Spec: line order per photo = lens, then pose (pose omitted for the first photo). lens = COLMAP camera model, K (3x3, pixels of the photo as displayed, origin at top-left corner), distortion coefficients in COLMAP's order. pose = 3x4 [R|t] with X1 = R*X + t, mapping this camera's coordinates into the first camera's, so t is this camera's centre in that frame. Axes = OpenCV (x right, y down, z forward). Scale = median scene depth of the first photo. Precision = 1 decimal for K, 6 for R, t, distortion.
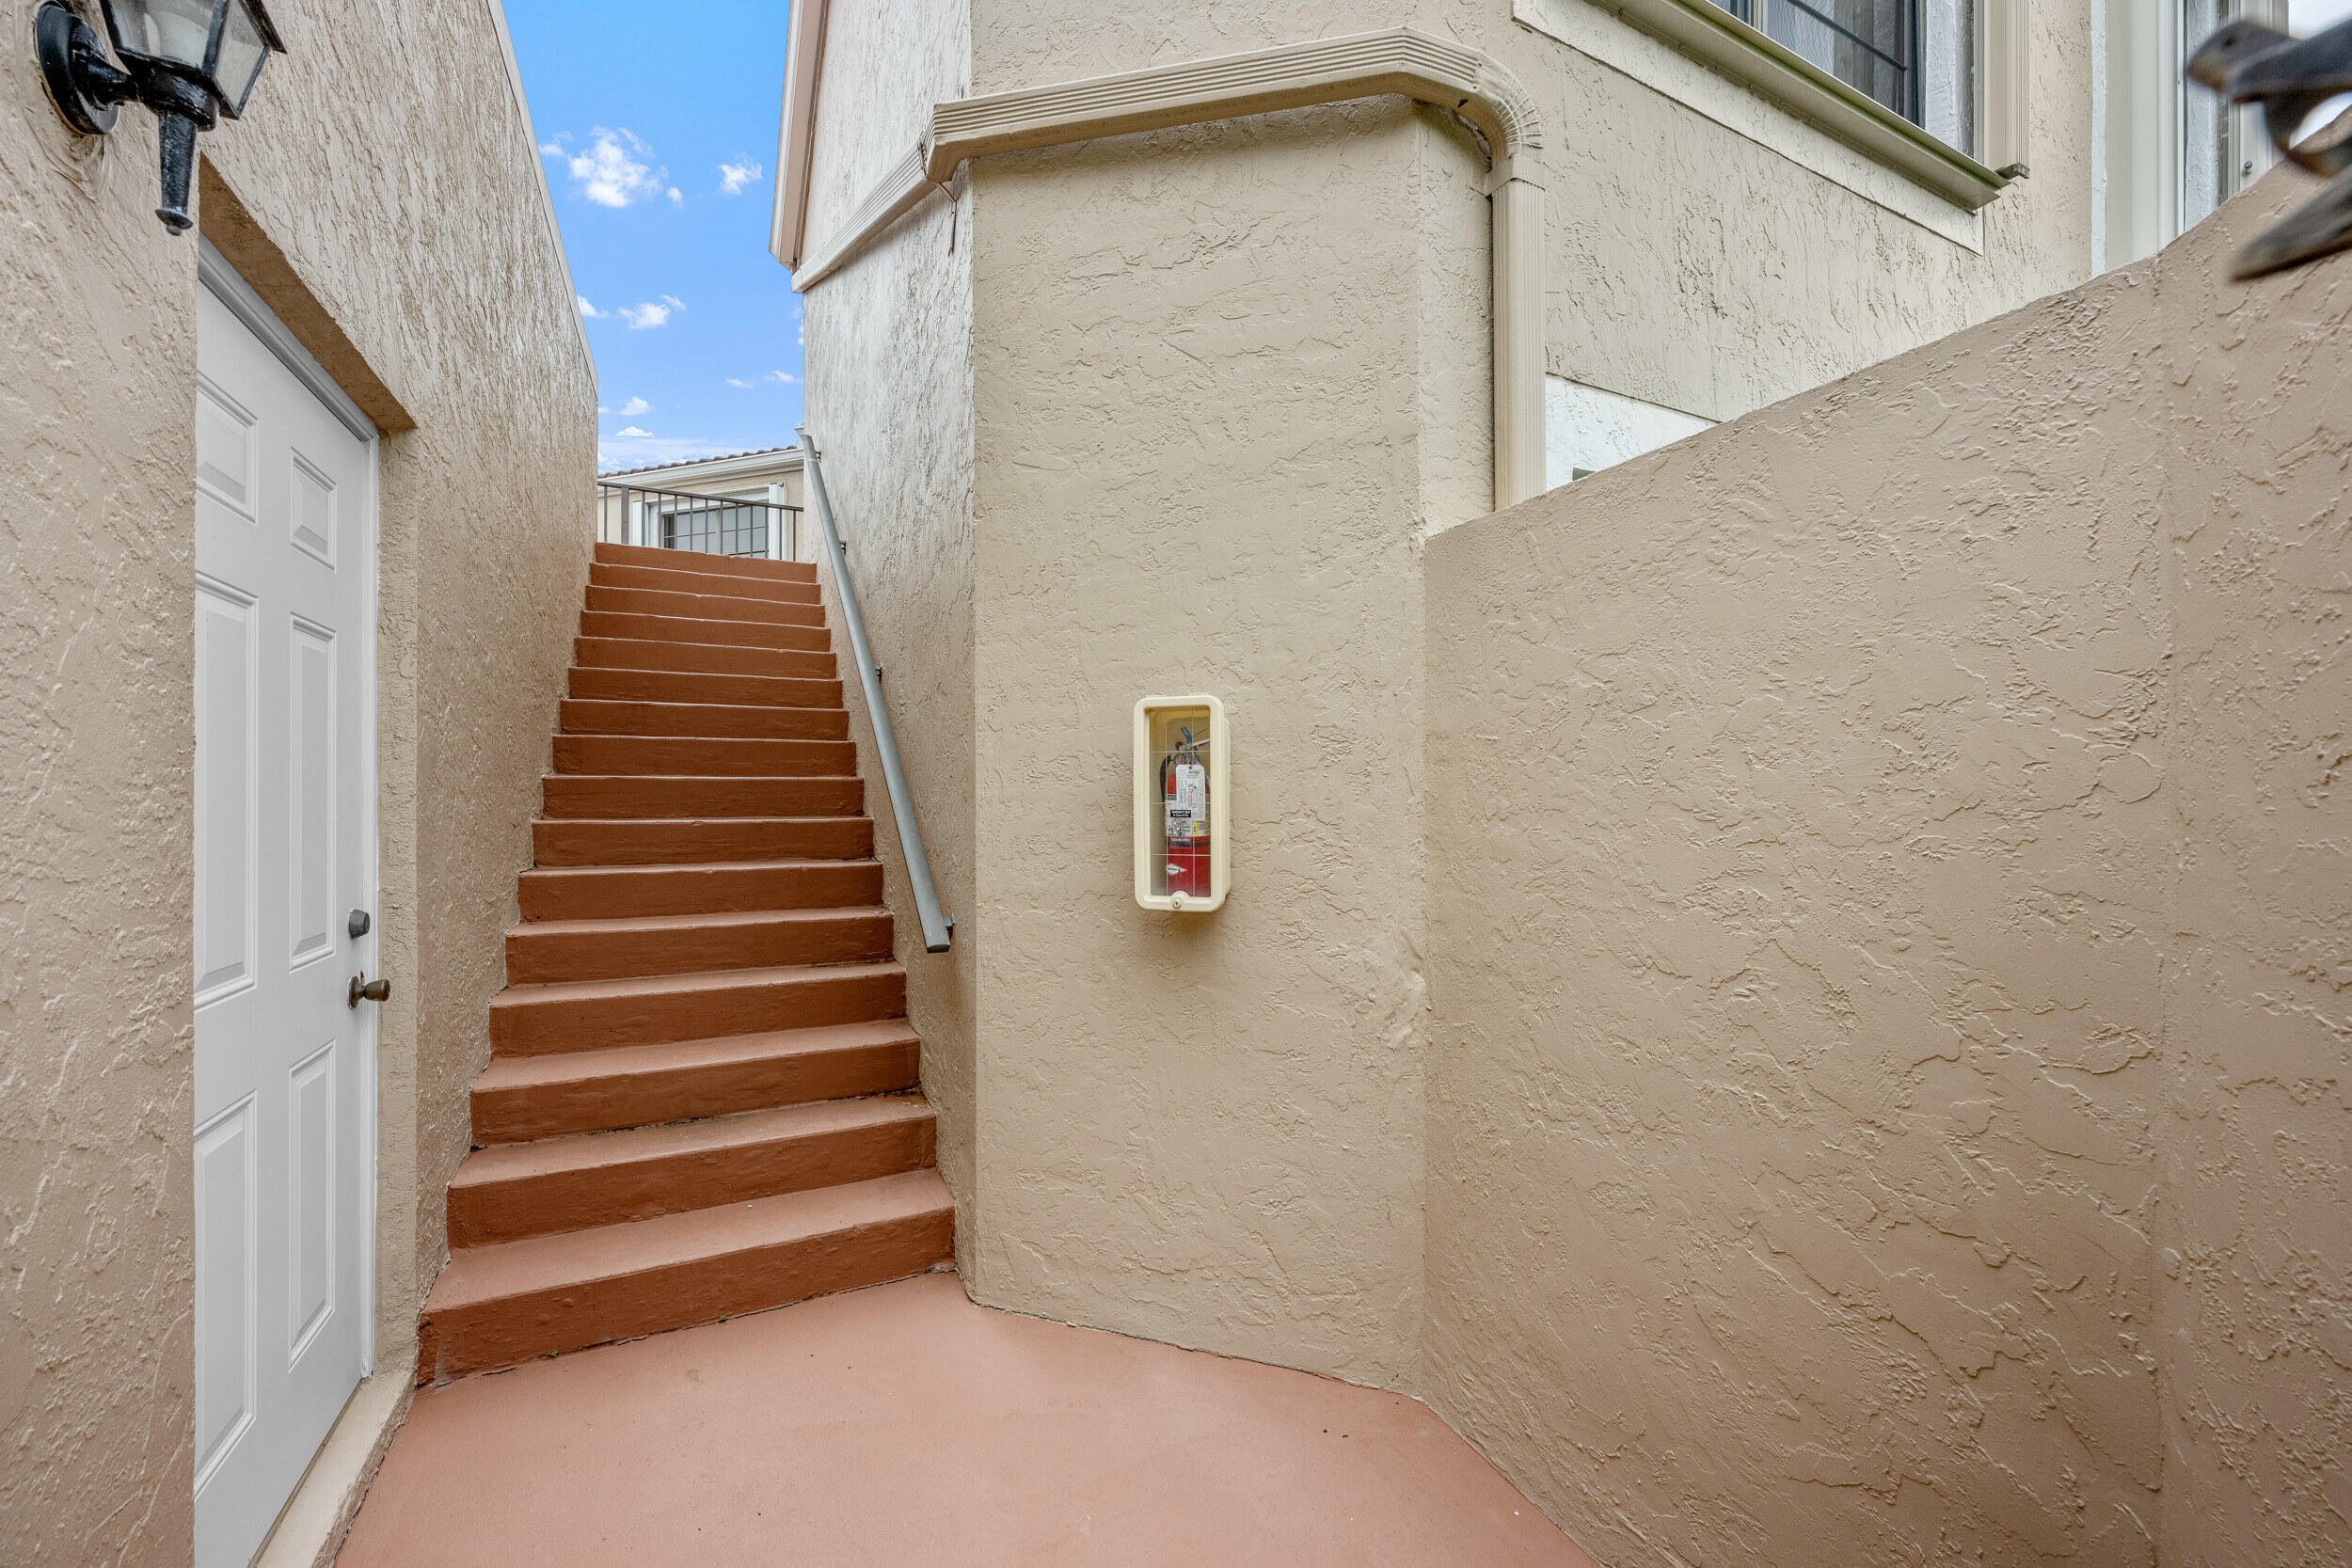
lens RADIAL K [[961.2, 0, 1175.9], [0, 961.2, 769.2], [0, 0, 1]] dist [-0.001966, -0.000050]
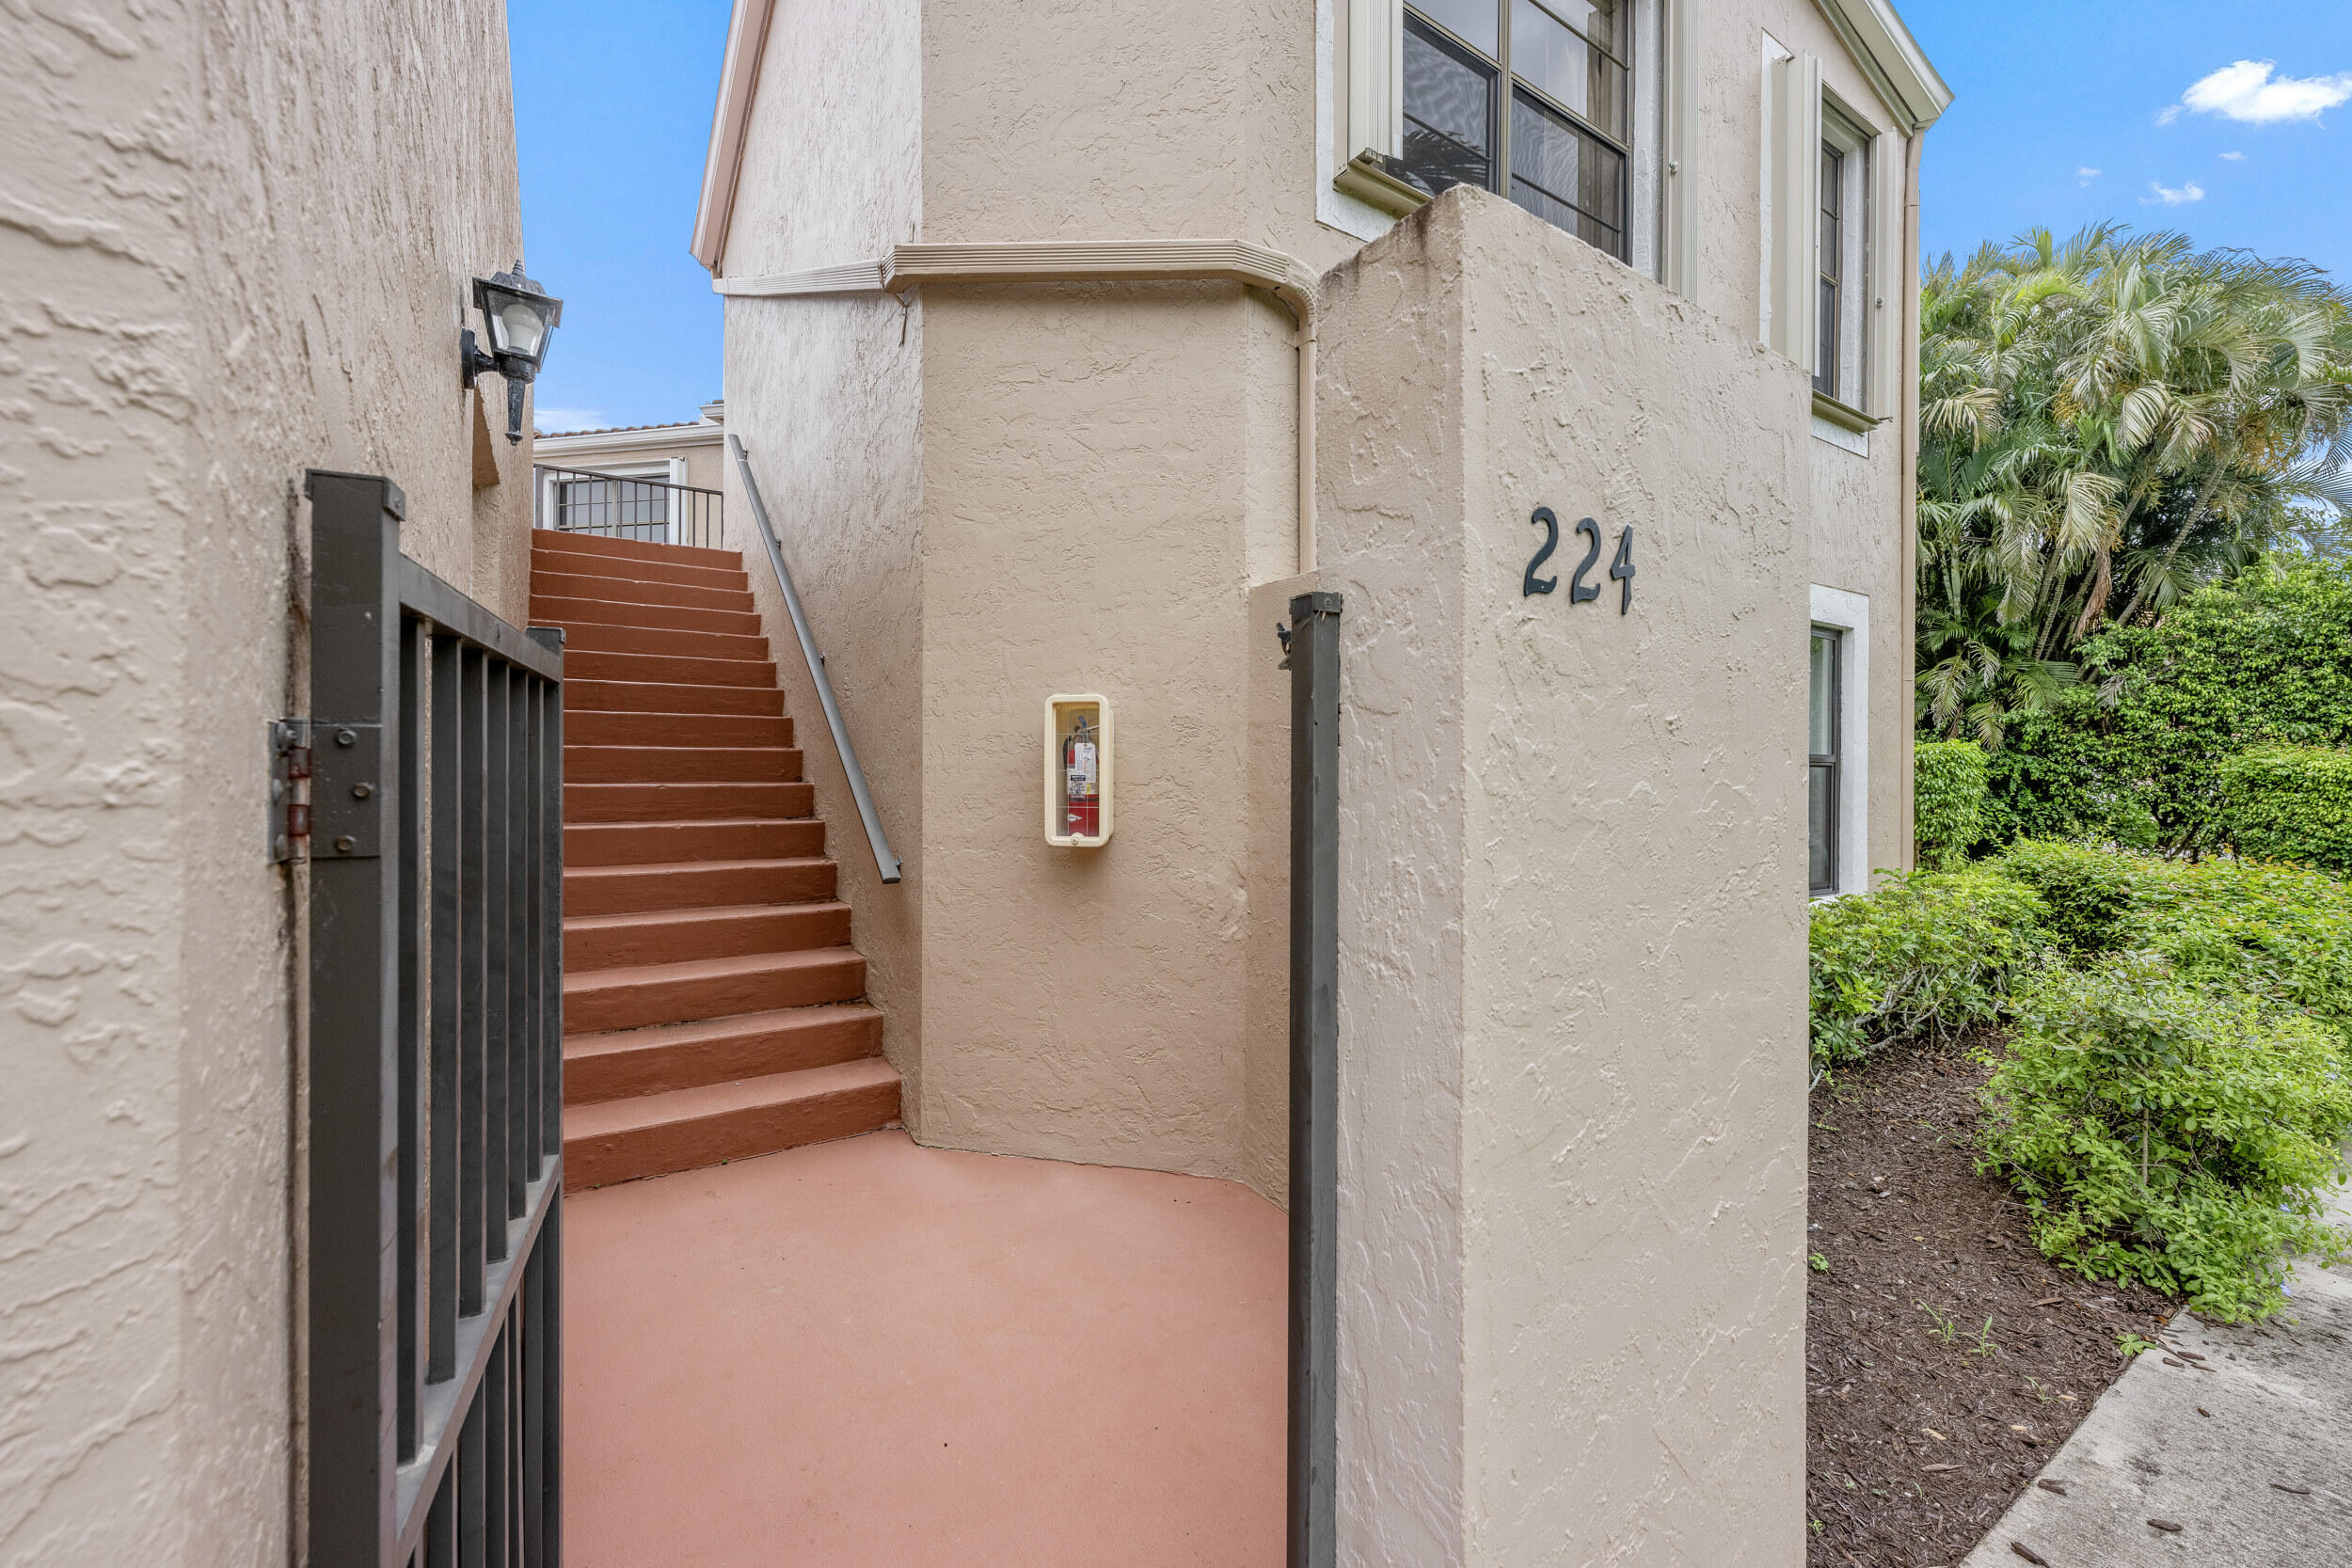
lens RADIAL K [[961.2, 0, 1175.9], [0, 961.2, 769.2], [0, 0, 1]] dist [-0.001966, -0.000050]
pose [[0.993845, 0.005575, 0.110641, -0.007516], [-0.008836, 0.999540, 0.029006, -0.007601], [-0.110428, -0.029805, 0.993437, -0.365848]]
